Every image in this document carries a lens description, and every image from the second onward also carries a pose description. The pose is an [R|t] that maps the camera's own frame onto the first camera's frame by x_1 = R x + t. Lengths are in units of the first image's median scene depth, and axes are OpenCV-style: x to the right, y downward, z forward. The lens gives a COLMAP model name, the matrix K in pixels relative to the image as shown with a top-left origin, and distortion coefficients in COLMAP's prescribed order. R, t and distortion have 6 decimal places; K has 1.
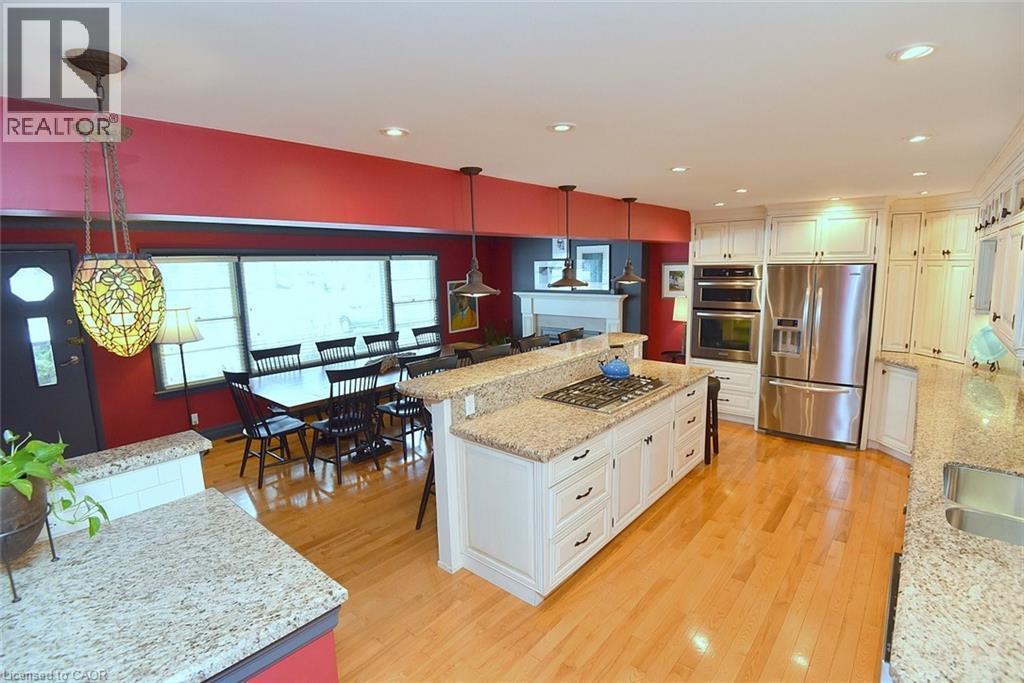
lens RADIAL K [[486.1, 0, 505.5], [0, 486.1, 339.9], [0, 0, 1]] dist [-0.049322, -0.001152]
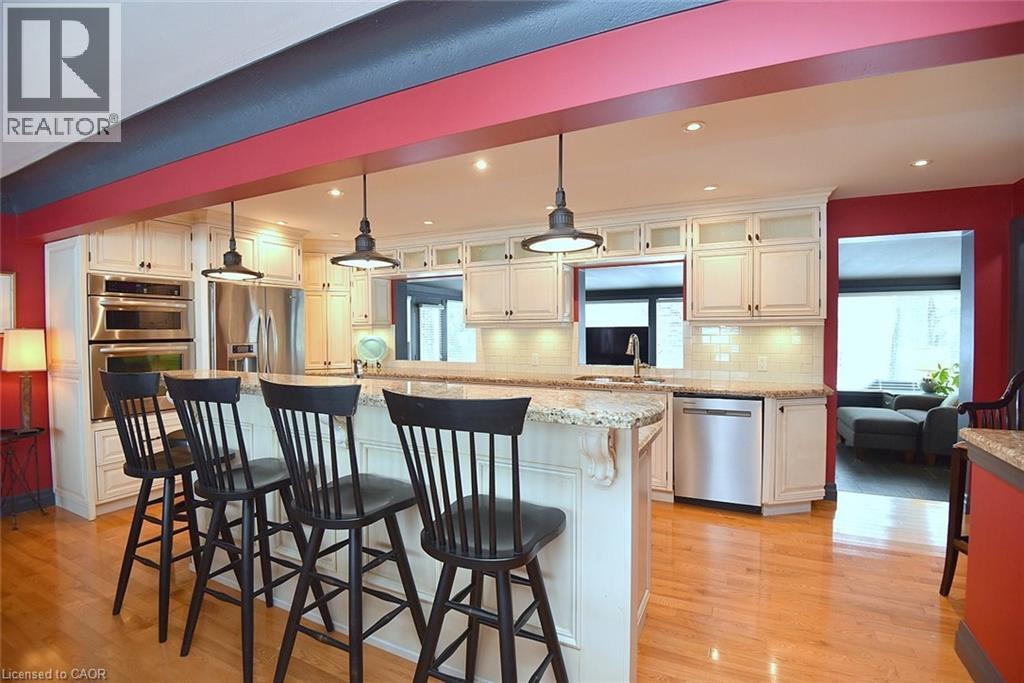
lens RADIAL K [[468.5, 0, 518.3], [0, 468.5, 339.8], [0, 0, 1]] dist [-0.044765, -0.000715]
pose [[-0.258451, 0.000408, 0.966024, -0.427449], [0.157427, 0.986650, 0.041702, -0.009376], [-0.953111, 0.162856, -0.255065, 0.852804]]
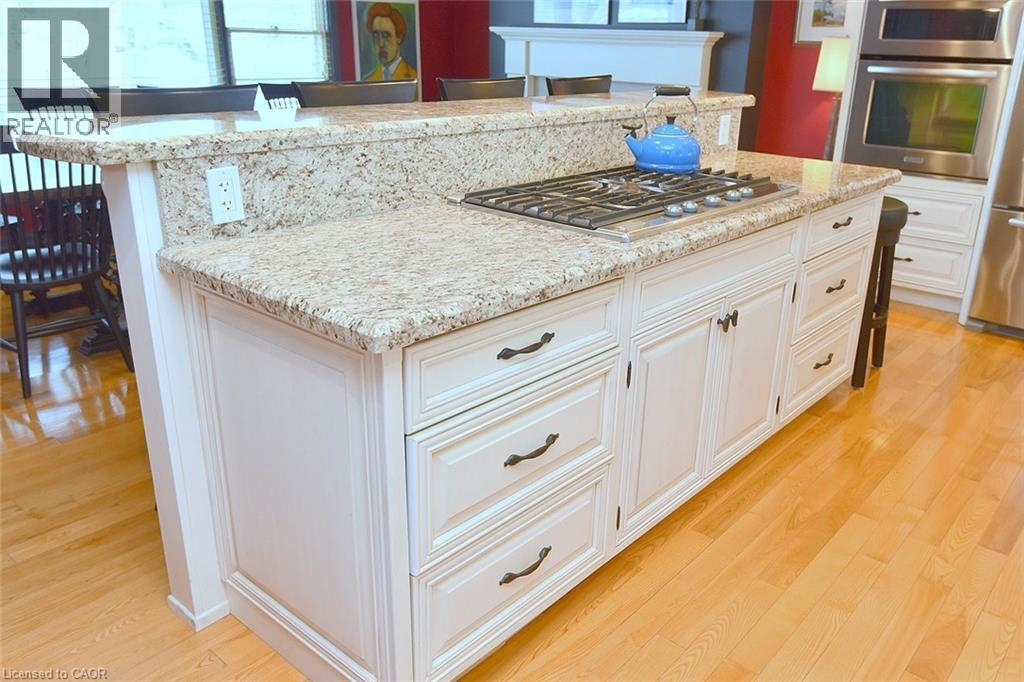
lens RADIAL K [[794.4, 0, 529.8], [0, 794.4, 341.7], [0, 0, 1]] dist [-0.022350, -0.005860]
pose [[0.999040, 0.040285, 0.017192, 0.100104], [-0.042995, 0.976888, 0.209385, 0.076554], [-0.008360, -0.209923, 0.977682, 0.293170]]
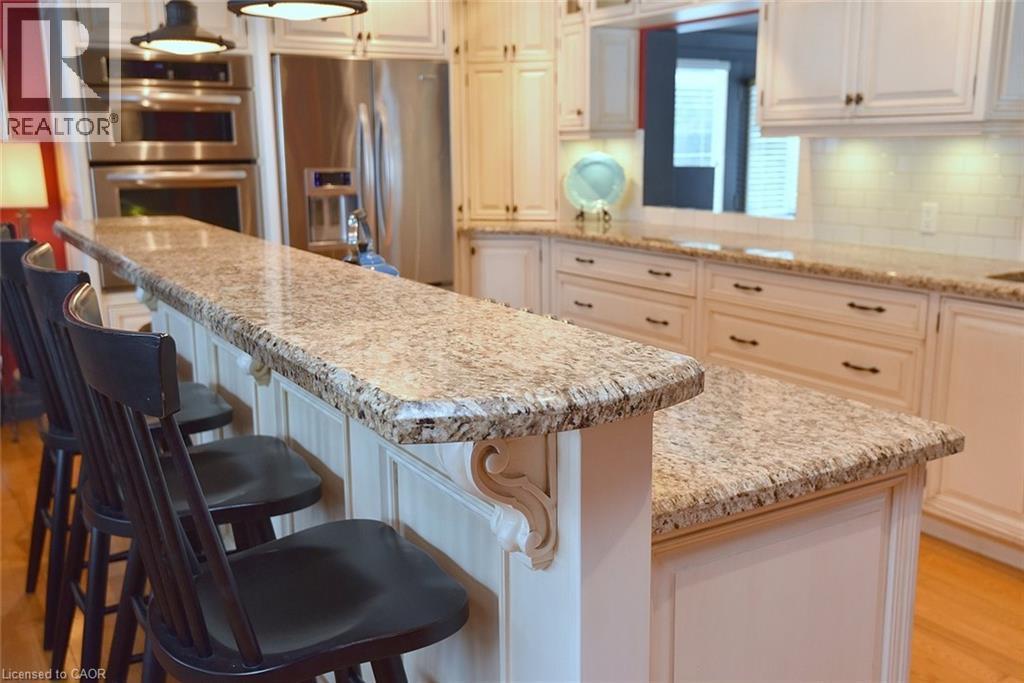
lens RADIAL K [[970.2, 0, 498.6], [0, 970.2, 343.6], [0, 0, 1]] dist [0.012492, 0.001628]
pose [[0.314879, -0.176670, 0.932544, -0.361391], [0.146020, 0.979843, 0.136326, 0.022270], [-0.937832, 0.093244, 0.334329, 0.614252]]
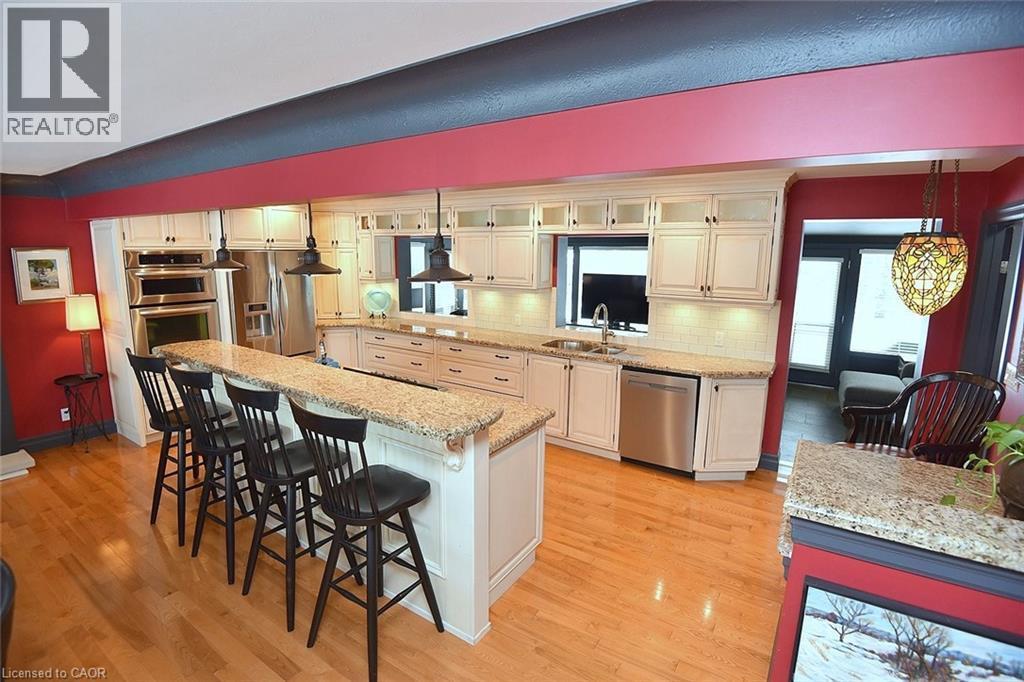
lens RADIAL K [[487.8, 0, 513.7], [0, 487.8, 331.4], [0, 0, 1]] dist [-0.044439, -0.000161]
pose [[-0.137294, -0.143459, 0.980087, -0.586602], [0.142594, 0.976288, 0.162878, -0.087983], [-0.980213, 0.162117, -0.113582, 0.688407]]
